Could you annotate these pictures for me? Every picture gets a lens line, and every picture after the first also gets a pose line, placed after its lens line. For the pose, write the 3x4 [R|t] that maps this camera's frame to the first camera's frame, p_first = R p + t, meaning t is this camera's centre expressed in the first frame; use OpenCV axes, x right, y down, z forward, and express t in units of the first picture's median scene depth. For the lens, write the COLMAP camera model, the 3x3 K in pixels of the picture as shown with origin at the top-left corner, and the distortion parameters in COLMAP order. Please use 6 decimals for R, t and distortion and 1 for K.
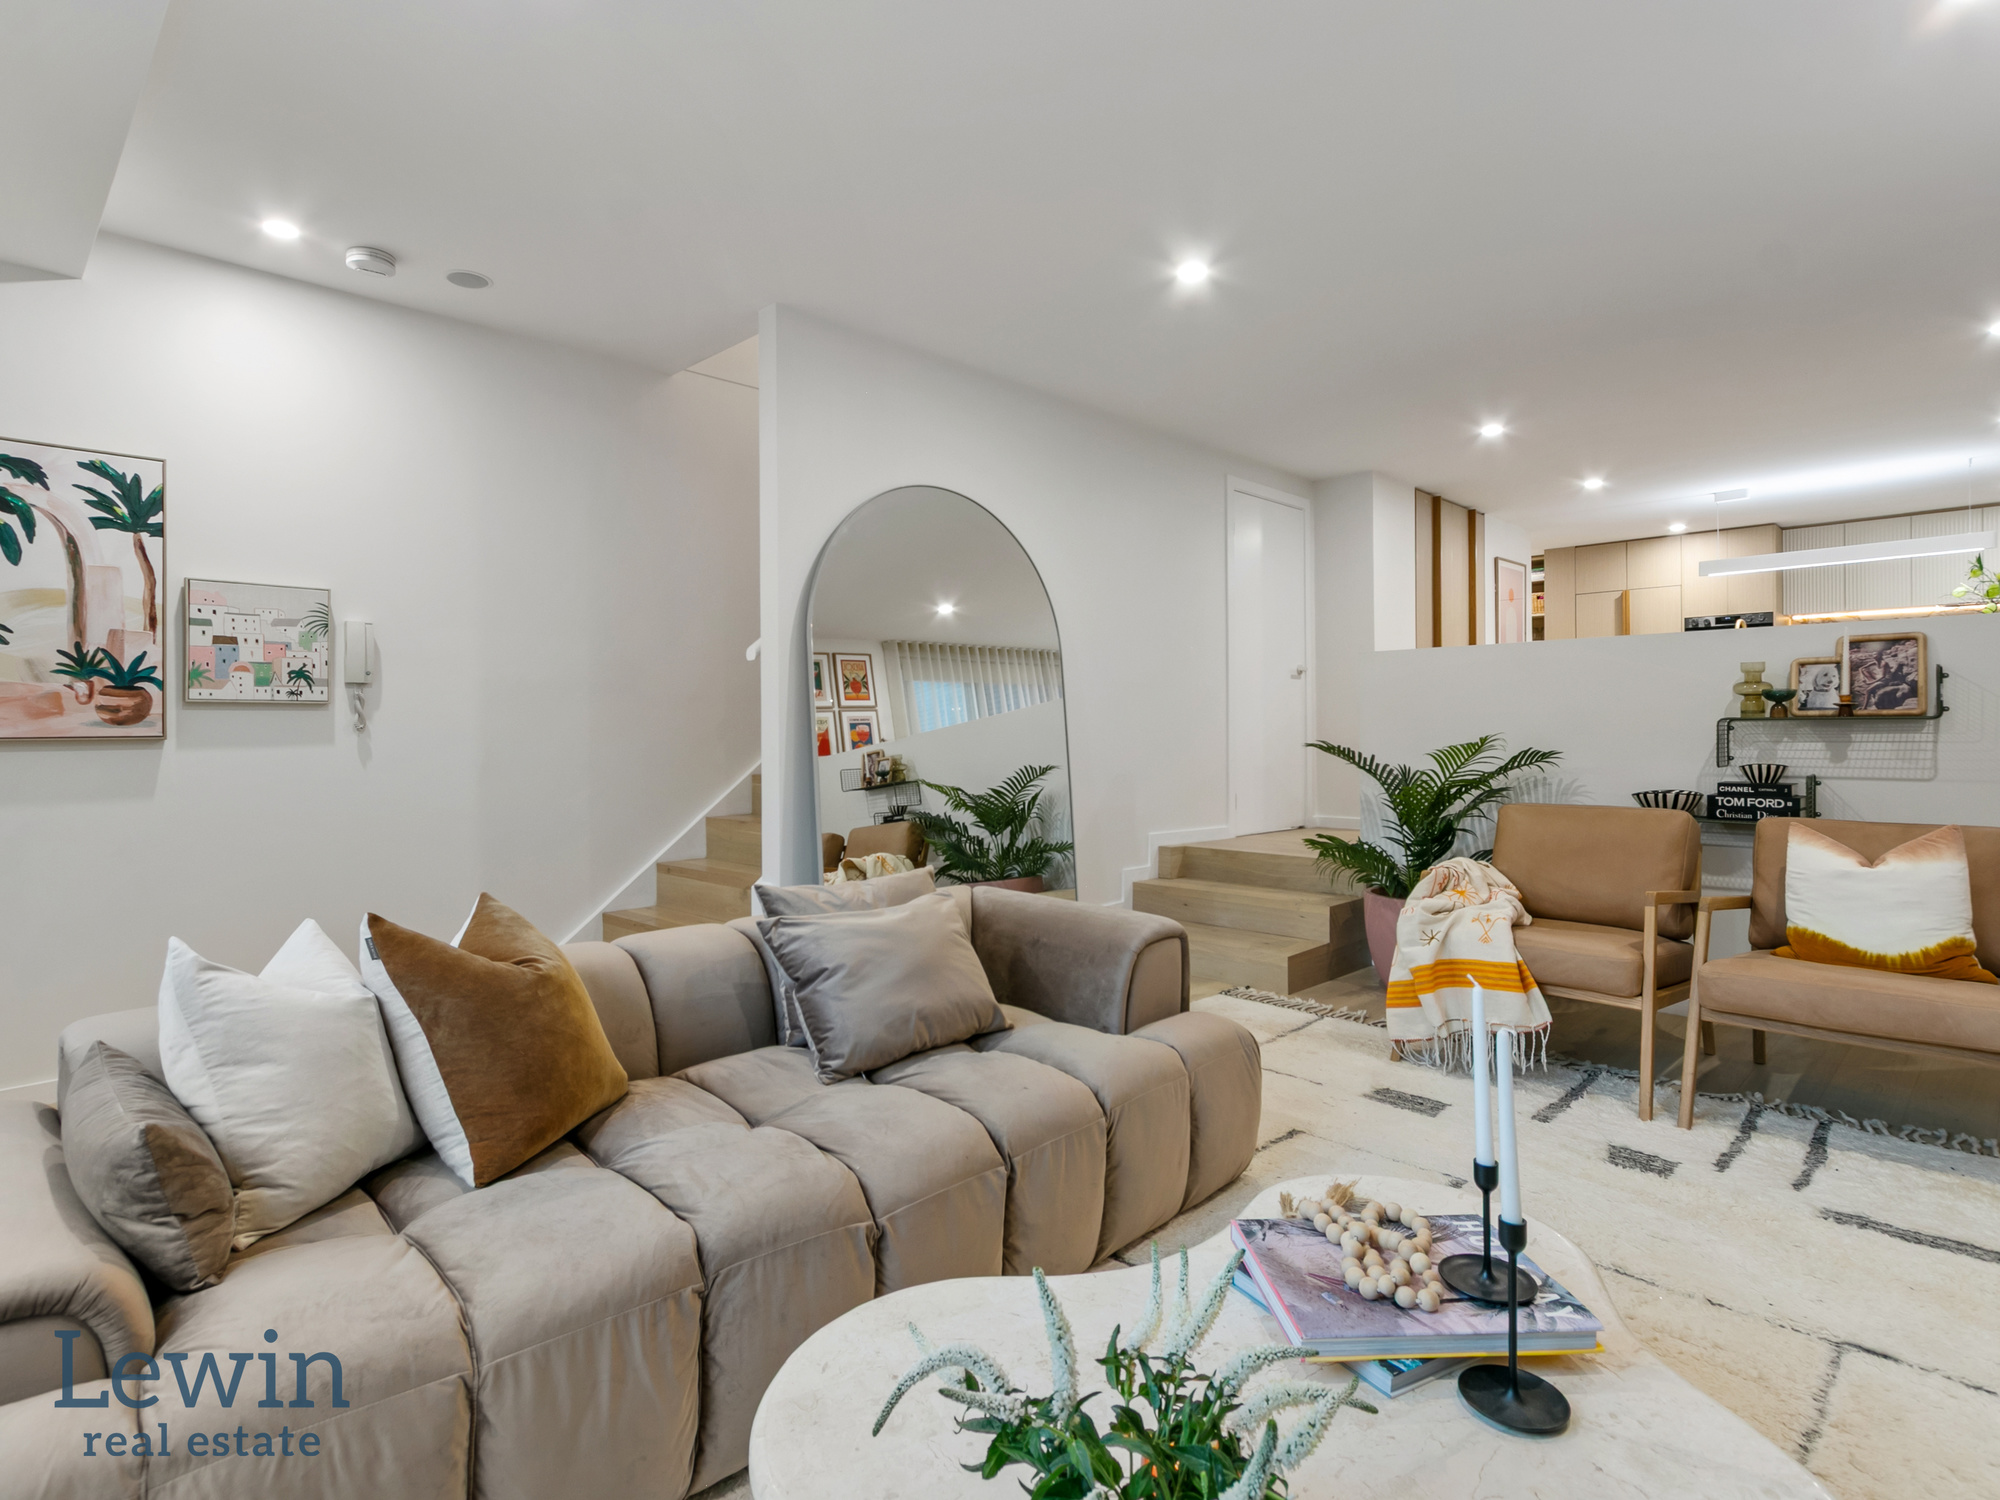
lens RADIAL K [[1031.4, 0, 1000.0], [0, 1031.4, 750.0], [0, 0, 1]] dist [0.001784, -0.001928]
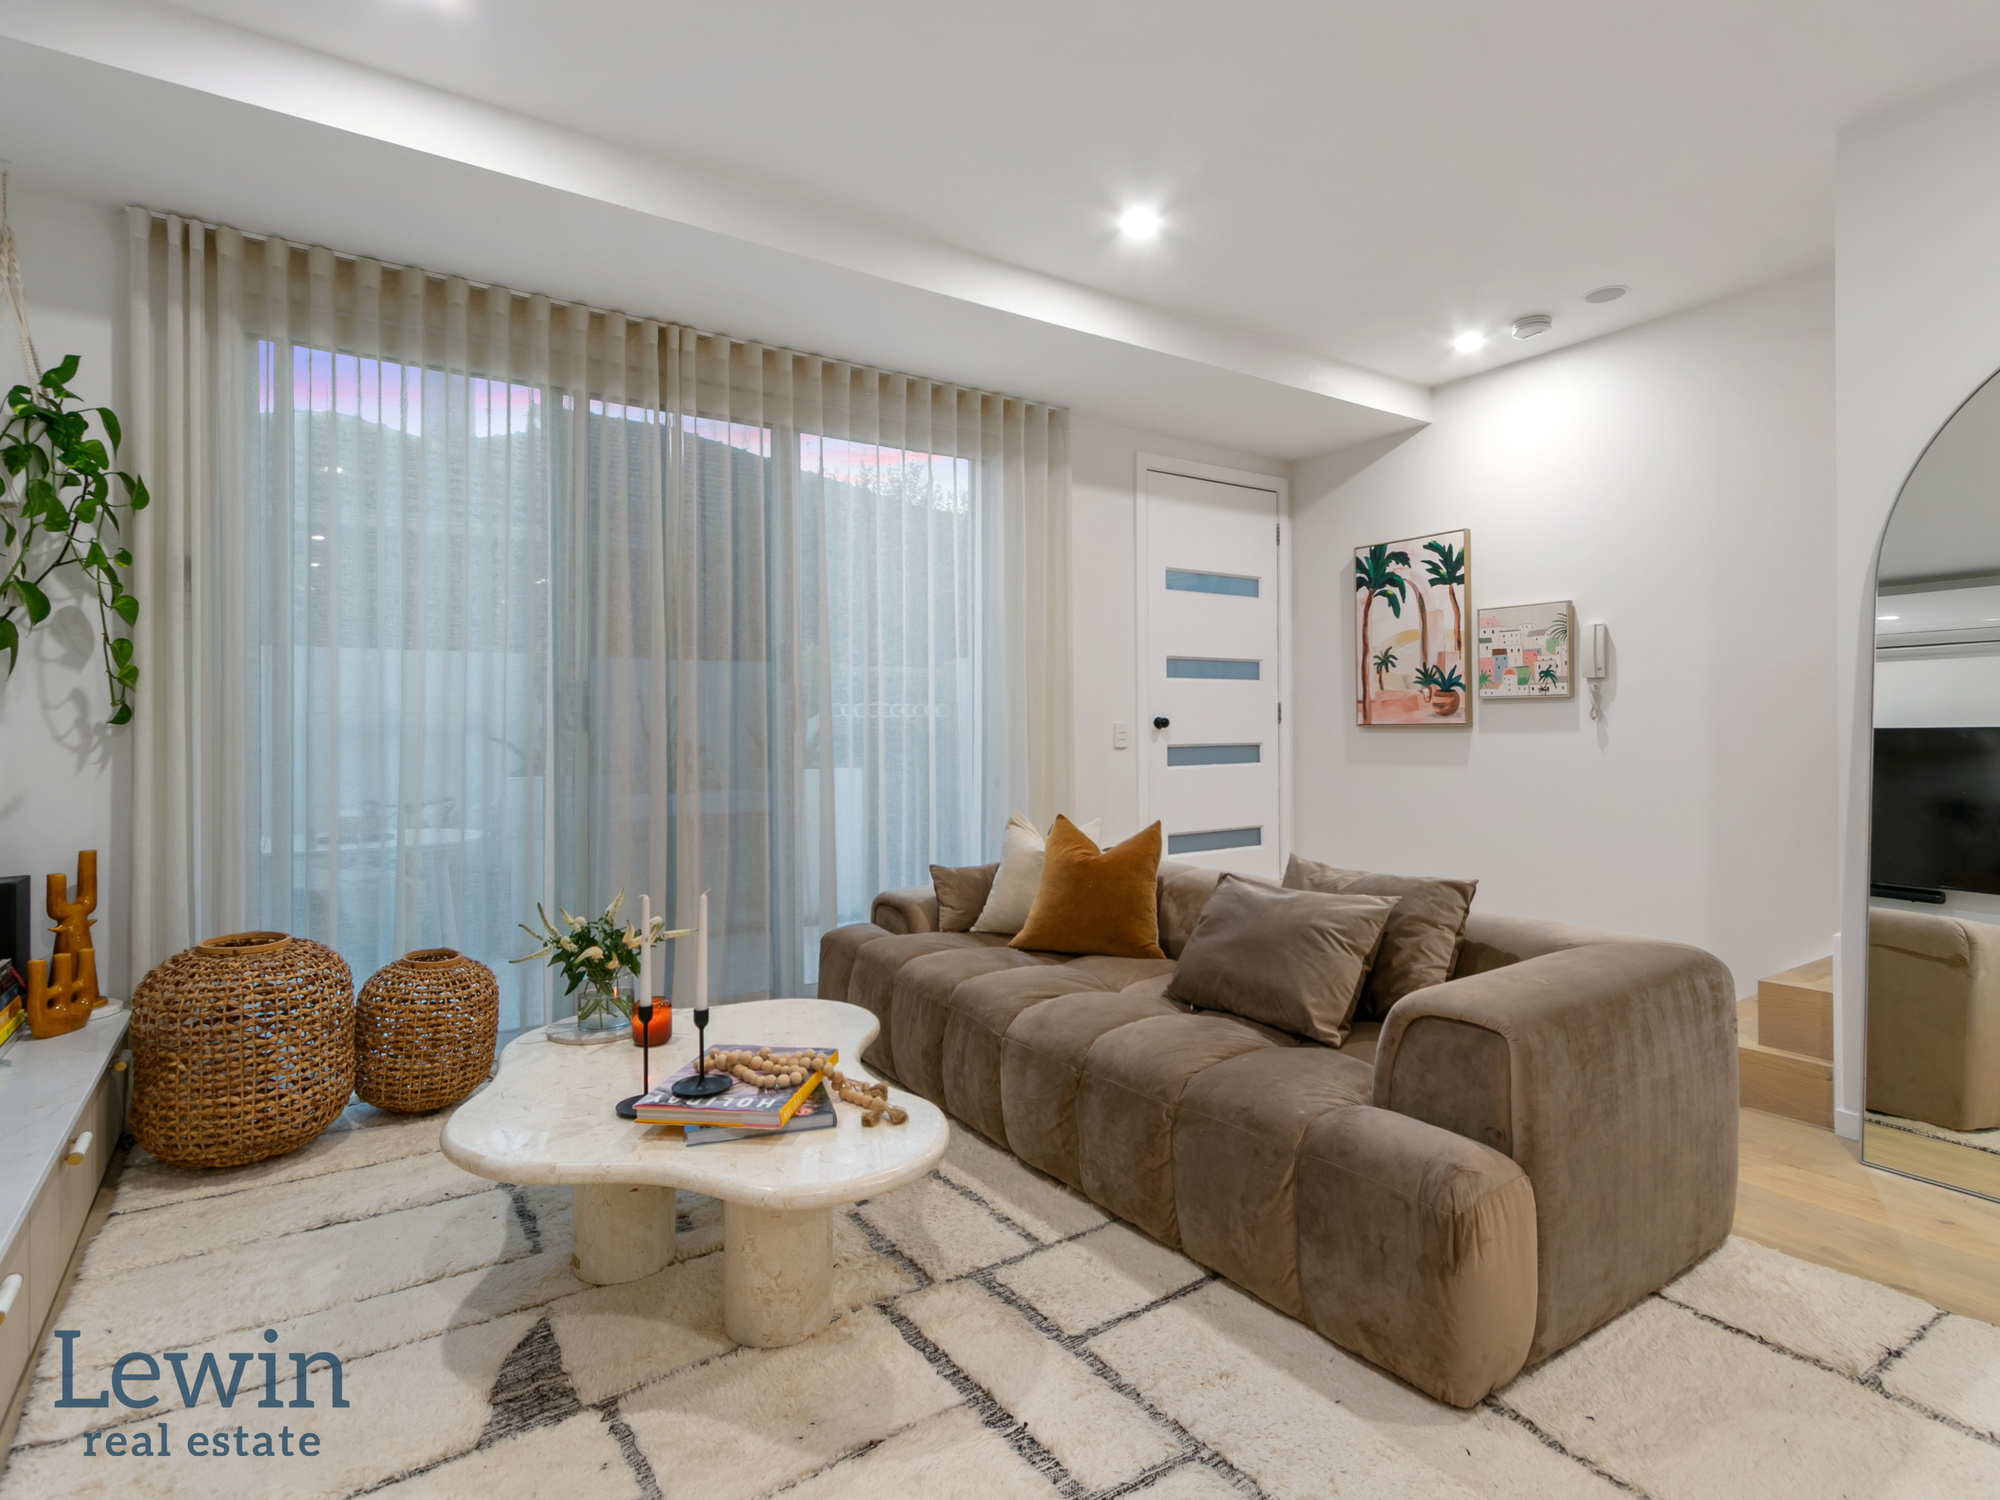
lens RADIAL K [[1045.1, 0, 1001.2], [0, 1045.1, 716.7], [0, 0, 1]] dist [0.000762, -0.001294]
pose [[-0.188475, -0.000010, -0.982078, 0.726194], [-0.011269, 0.999934, 0.002153, -0.019216], [0.982013, 0.011472, -0.188463, 0.651467]]
